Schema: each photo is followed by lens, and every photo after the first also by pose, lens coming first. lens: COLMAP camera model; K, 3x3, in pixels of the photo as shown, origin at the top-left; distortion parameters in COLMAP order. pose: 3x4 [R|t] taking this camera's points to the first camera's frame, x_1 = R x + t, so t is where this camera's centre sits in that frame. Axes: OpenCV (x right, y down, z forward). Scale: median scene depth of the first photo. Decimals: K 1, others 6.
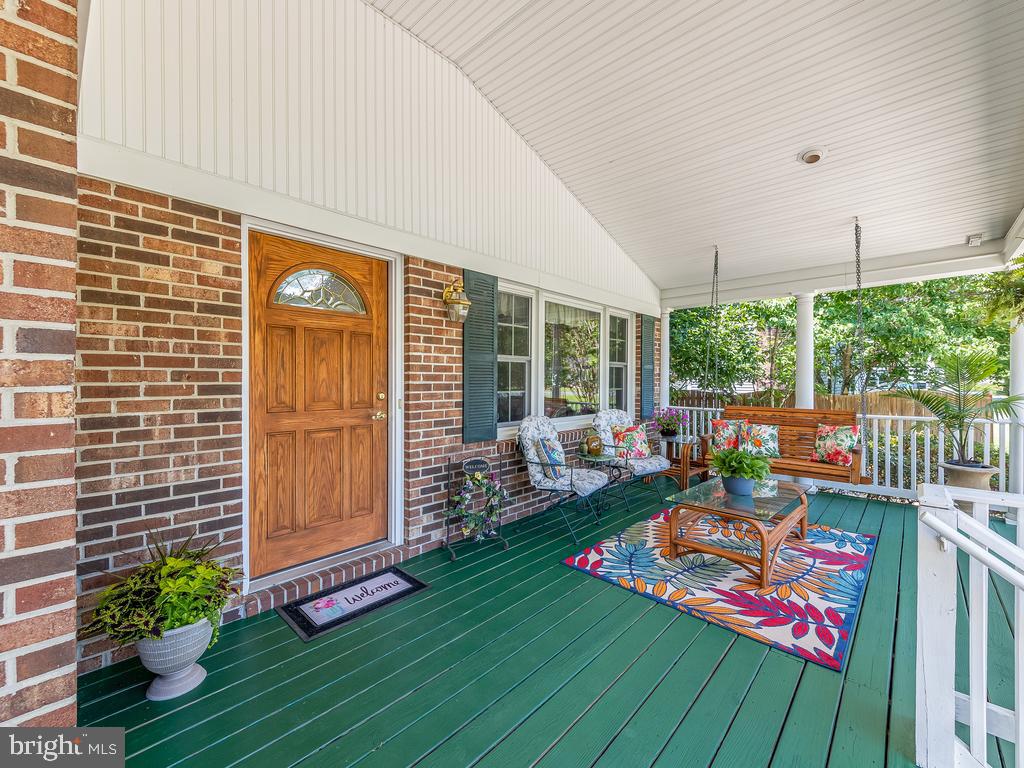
lens RADIAL K [[429.4, 0, 515.4], [0, 429.4, 382.7], [0, 0, 1]] dist [0.002558, 0.000168]
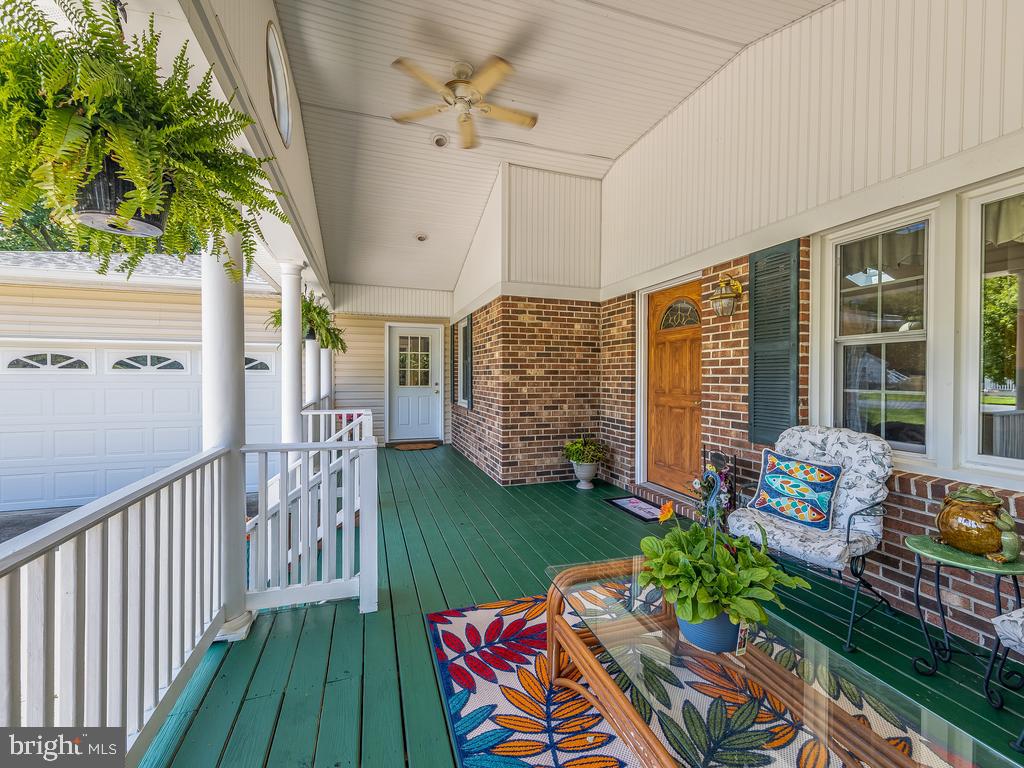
lens RADIAL K [[429.4, 0, 512.8], [0, 429.4, 380.6], [0, 0, 1]] dist [0.002558, 0.000168]
pose [[-0.479973, 0.006675, -0.877258, 1.233816], [-0.007777, 0.999899, 0.011863, 0.003691], [0.877249, 0.012516, -0.479873, 1.301437]]
